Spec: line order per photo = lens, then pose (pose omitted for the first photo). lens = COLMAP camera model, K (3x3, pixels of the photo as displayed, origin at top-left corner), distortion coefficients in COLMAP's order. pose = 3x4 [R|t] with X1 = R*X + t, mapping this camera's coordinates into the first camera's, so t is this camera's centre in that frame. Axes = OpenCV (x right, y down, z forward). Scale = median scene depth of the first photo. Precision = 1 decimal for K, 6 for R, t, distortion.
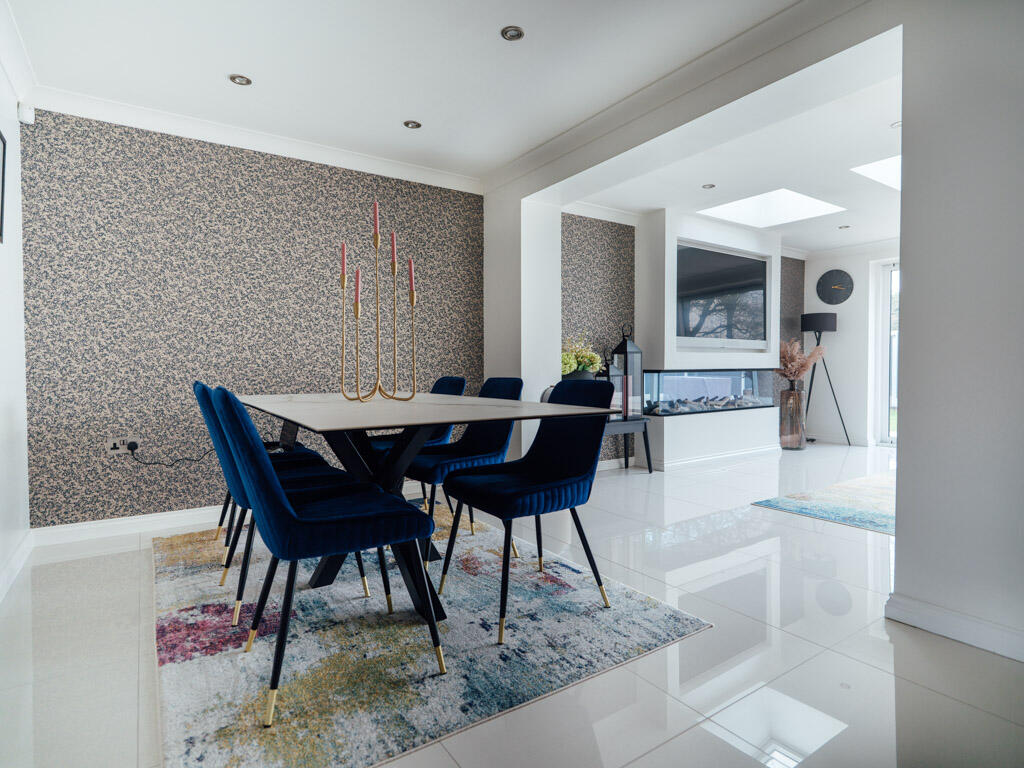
lens RADIAL K [[549.0, 0, 512.9], [0, 549.0, 383.5], [0, 0, 1]] dist [-0.001649, 0.000214]
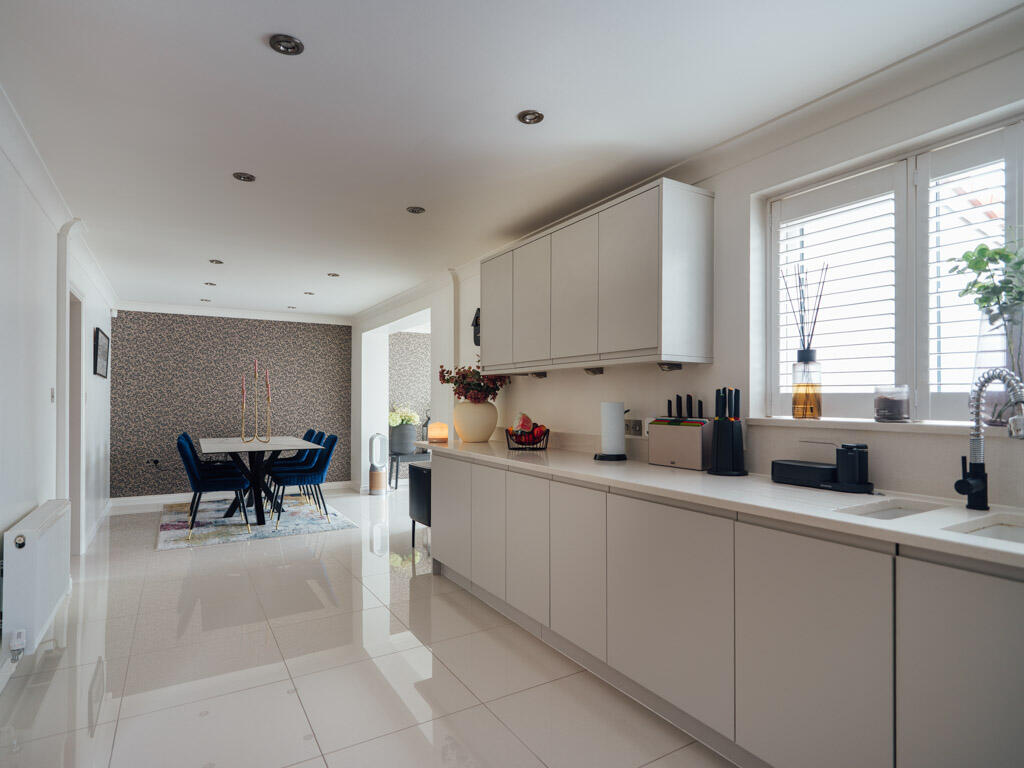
lens RADIAL K [[549.0, 0, 510.4], [0, 549.0, 401.0], [0, 0, 1]] dist [-0.001649, 0.000214]
pose [[0.998858, 0.007509, -0.047177, 0.782046], [-0.008780, 0.999602, -0.026795, -0.077011], [0.046957, 0.027179, 0.998527, -1.072584]]
